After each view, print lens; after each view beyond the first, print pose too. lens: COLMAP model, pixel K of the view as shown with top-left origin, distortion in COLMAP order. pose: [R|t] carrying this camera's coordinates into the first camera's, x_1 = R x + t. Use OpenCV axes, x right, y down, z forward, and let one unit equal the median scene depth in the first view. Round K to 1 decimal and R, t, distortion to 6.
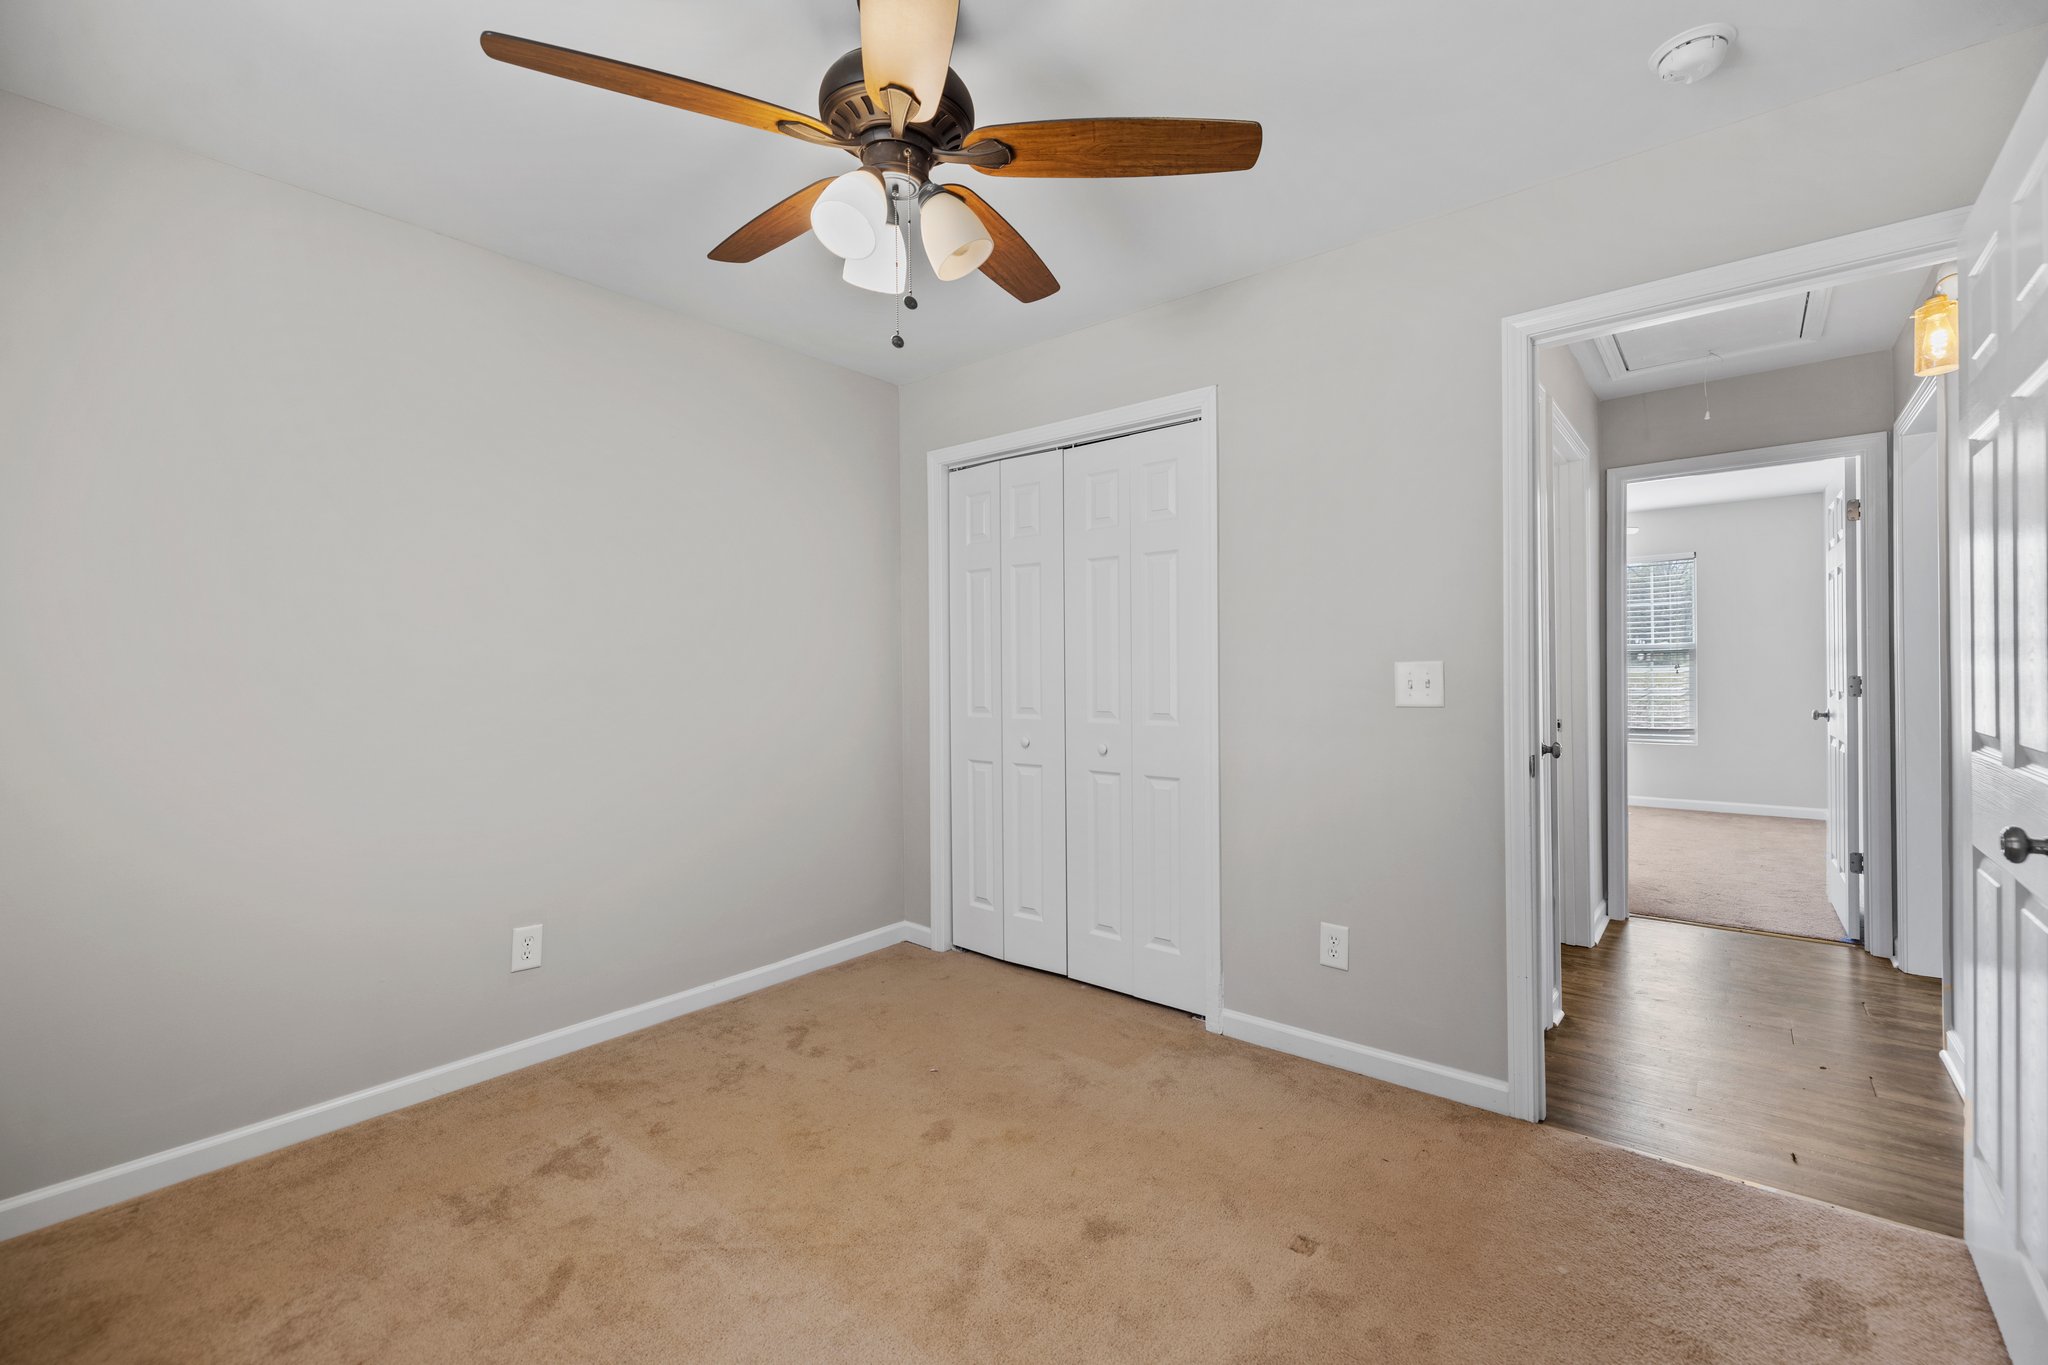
lens RADIAL K [[863.3, 0, 1022.2], [0, 863.3, 678.6], [0, 0, 1]] dist [-0.000669, -0.000345]
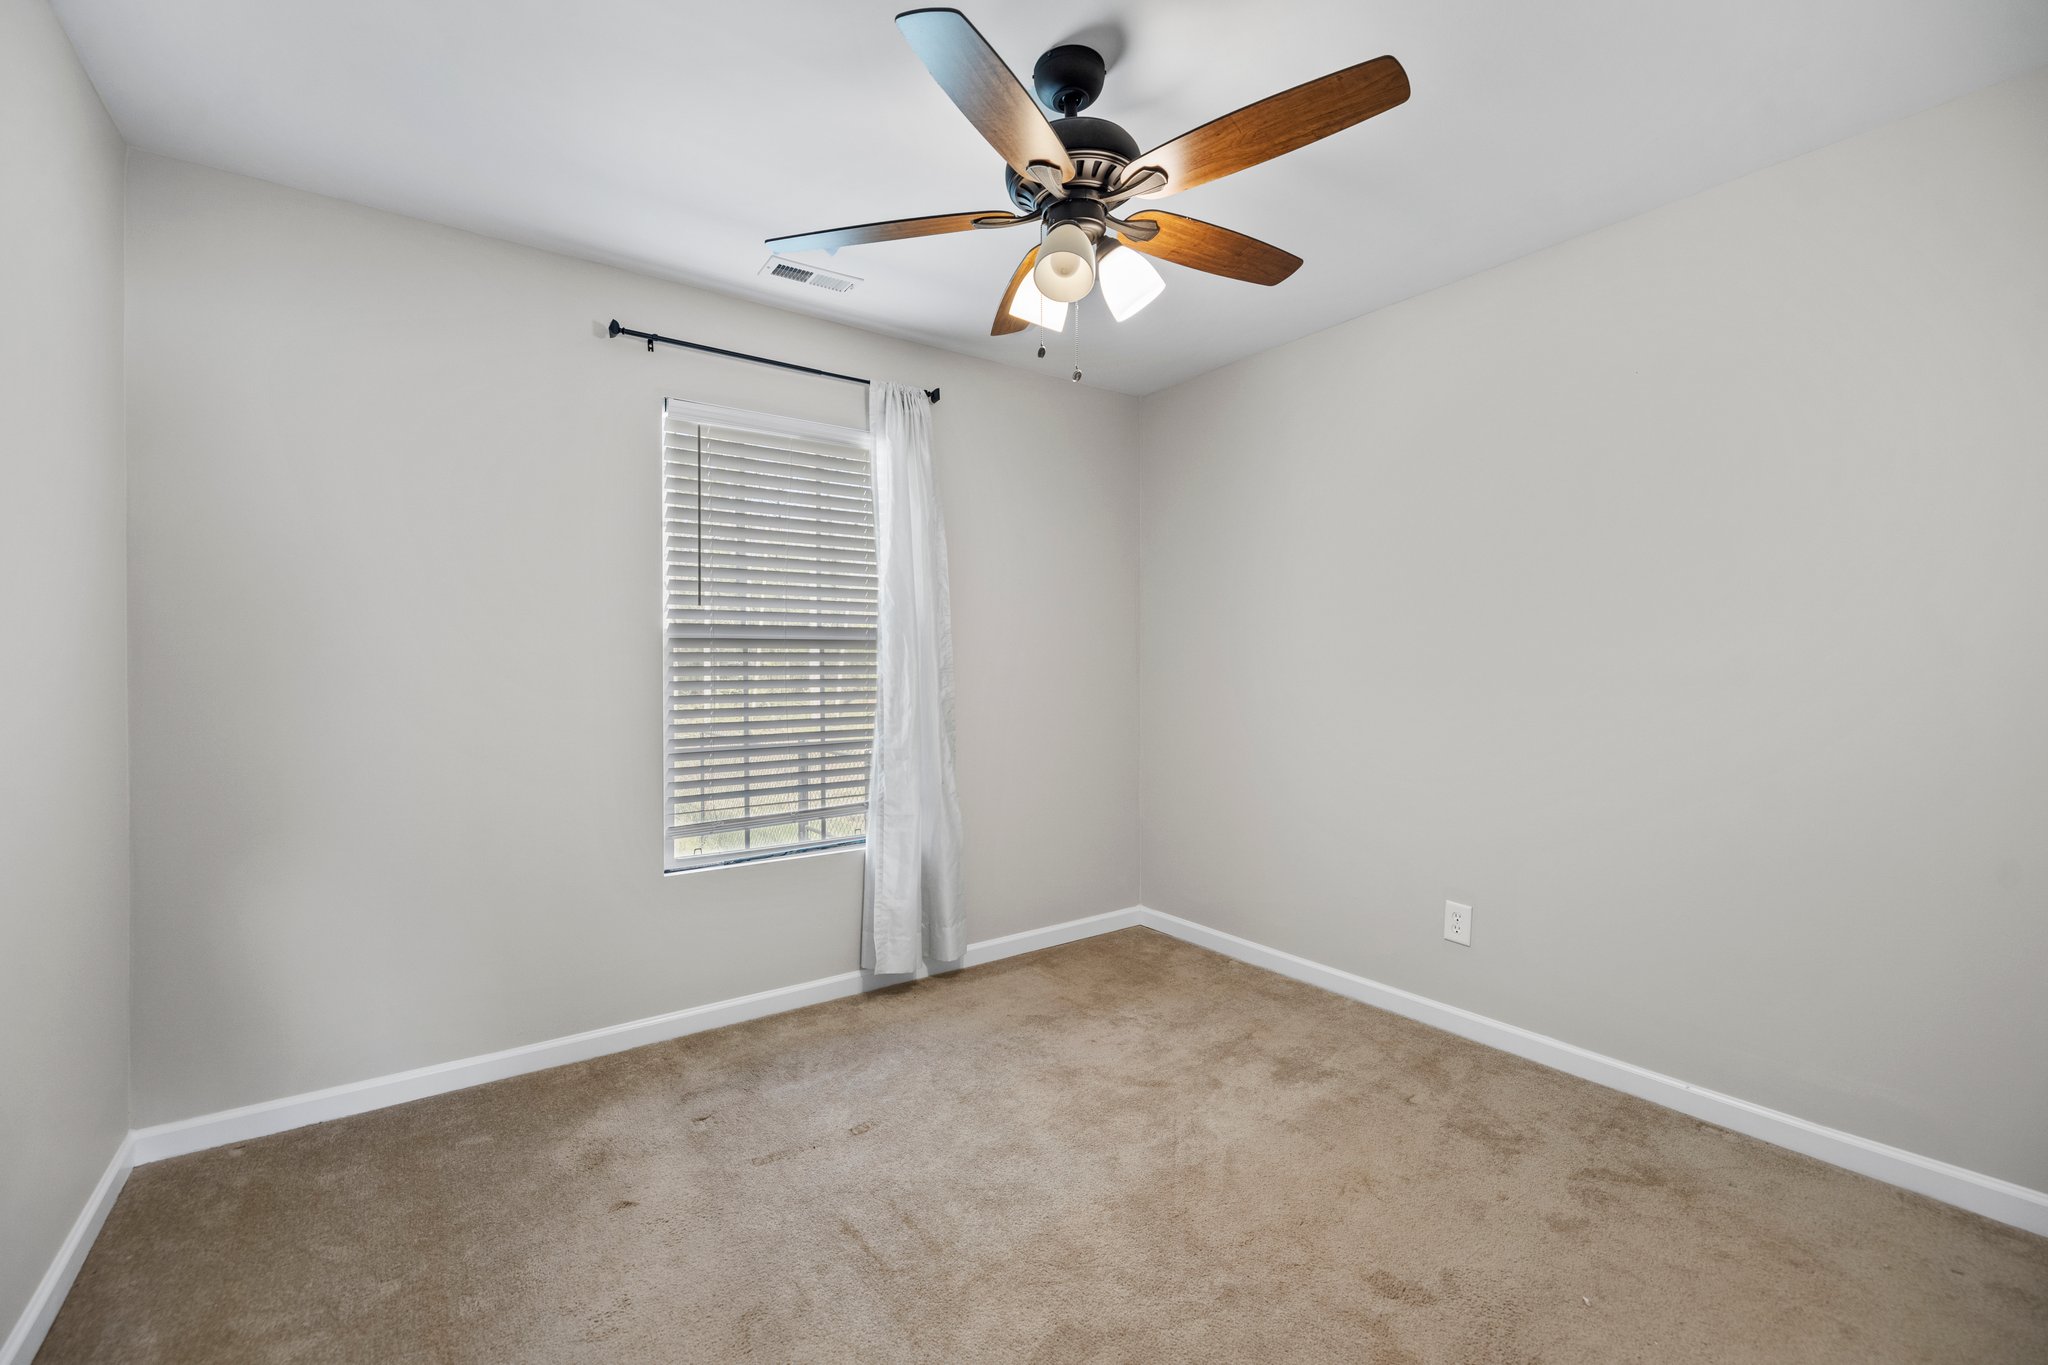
lens RADIAL K [[863.3, 0, 1022.6], [0, 863.3, 667.3], [0, 0, 1]] dist [-0.000669, -0.000345]
pose [[-0.244456, 0.010824, -0.969600, 0.676651], [-0.007757, 0.999884, 0.013117, -0.017455], [0.969629, 0.010728, -0.244343, 0.835078]]
